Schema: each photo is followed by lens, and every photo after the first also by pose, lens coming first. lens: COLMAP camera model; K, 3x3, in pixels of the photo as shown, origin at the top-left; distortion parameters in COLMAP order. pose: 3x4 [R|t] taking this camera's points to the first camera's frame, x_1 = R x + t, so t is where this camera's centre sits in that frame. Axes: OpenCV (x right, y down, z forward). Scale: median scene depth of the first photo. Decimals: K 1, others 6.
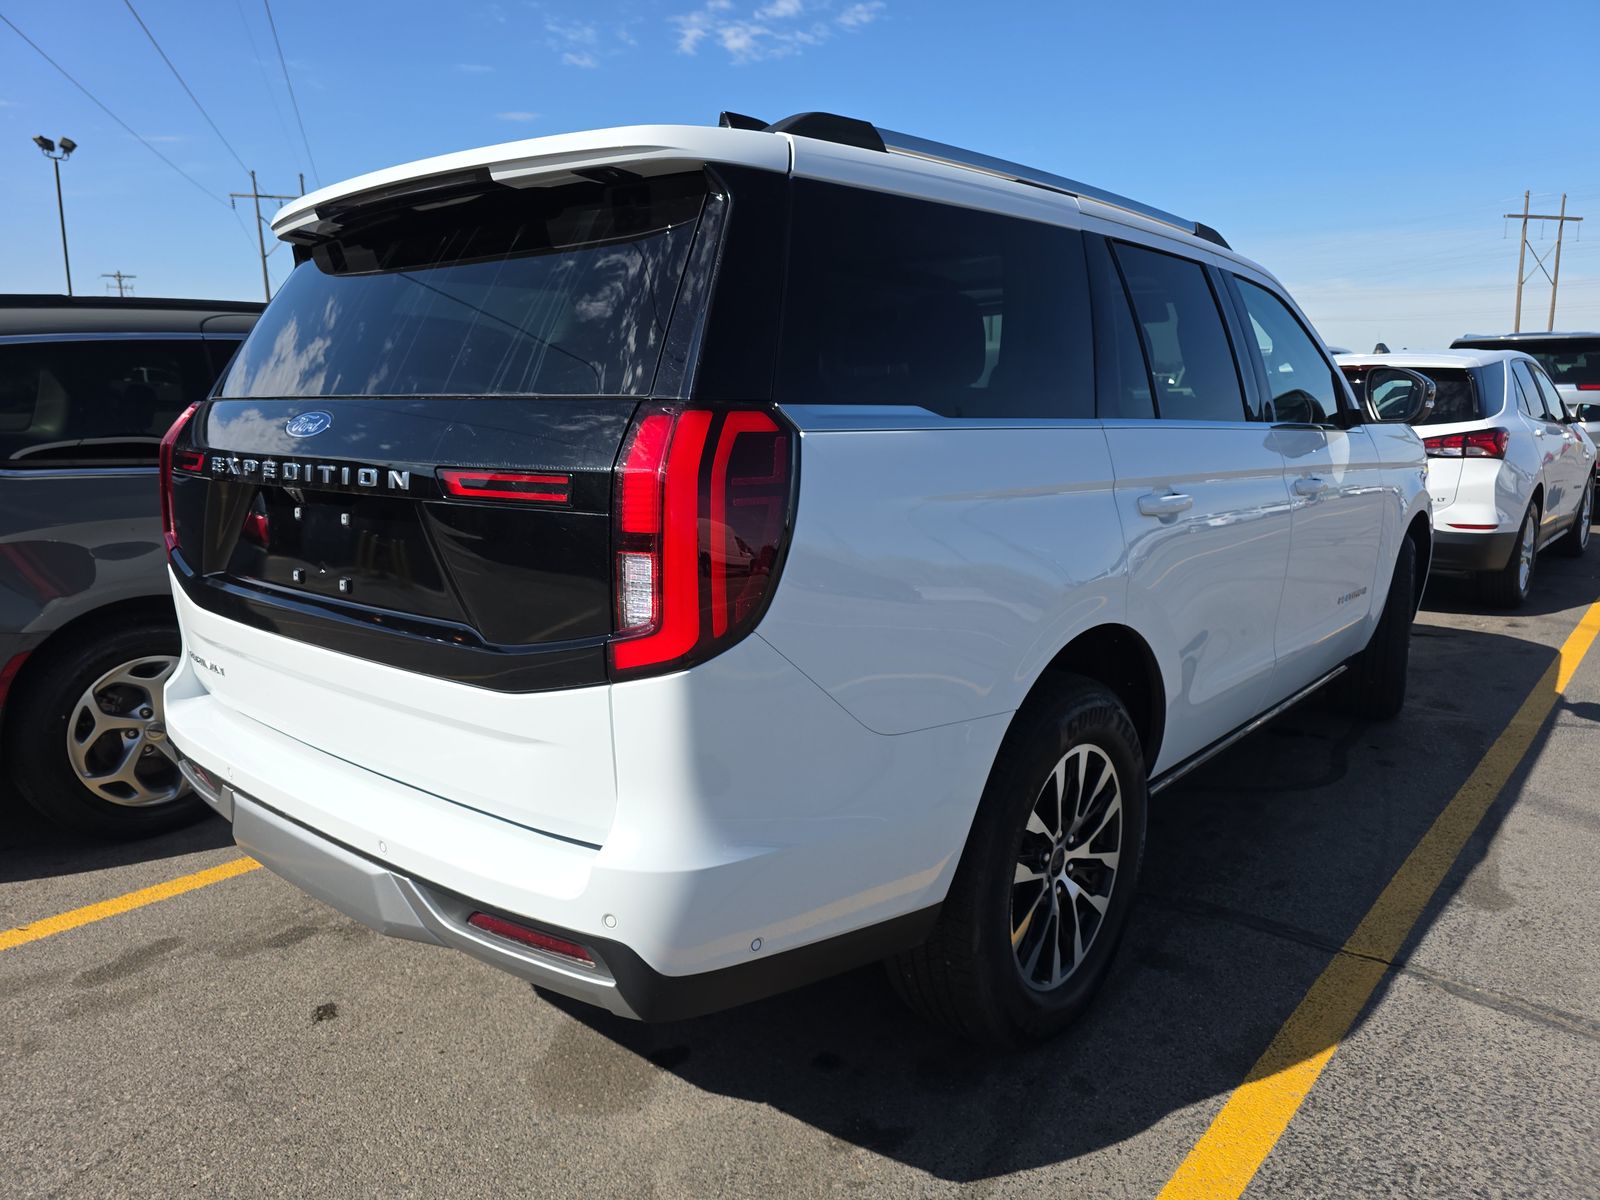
lens RADIAL K [[1119.8, 0, 807.0], [0, 1119.8, 610.7], [0, 0, 1]] dist [0.029715, -0.008586]
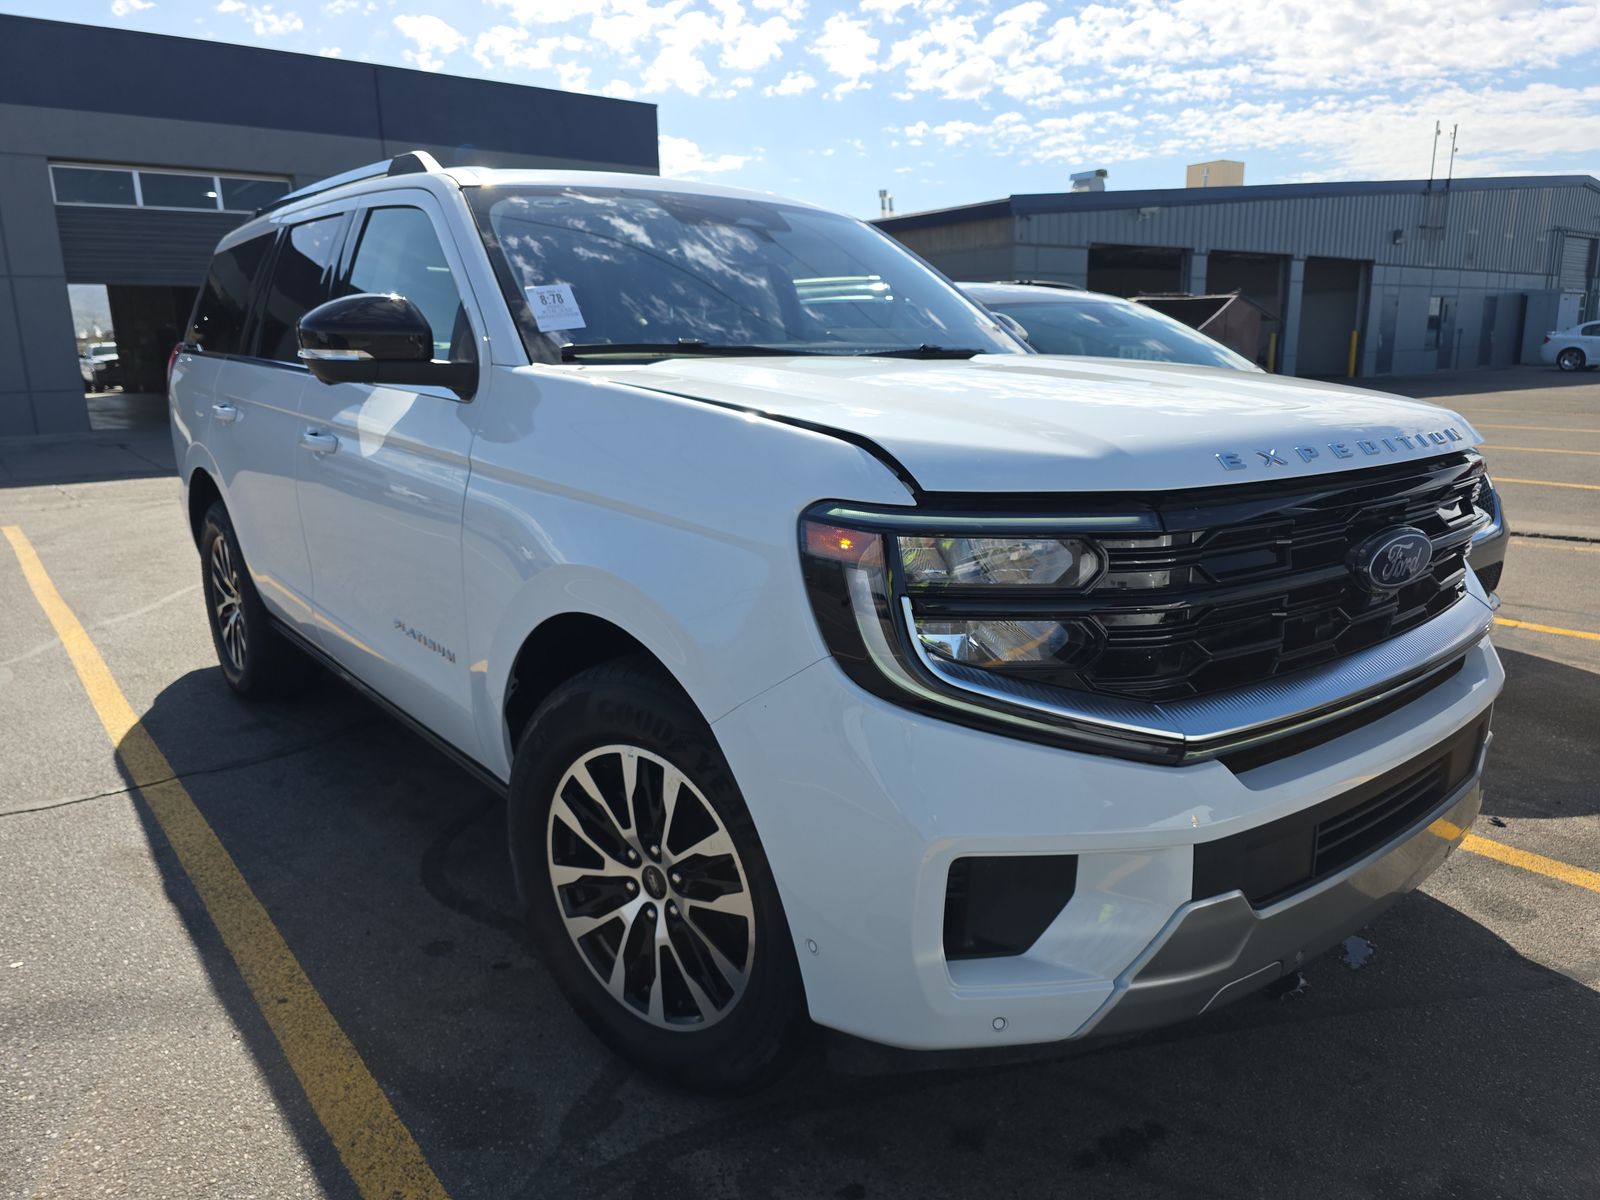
lens RADIAL K [[1119.8, 0, 798.0], [0, 1119.8, 601.5], [0, 0, 1]] dist [0.029715, -0.008586]
pose [[-0.220811, 0.222240, -0.949659, 1.191903], [-0.170503, 0.949903, 0.261942, -0.279340], [0.960297, 0.219759, -0.171857, 1.479633]]
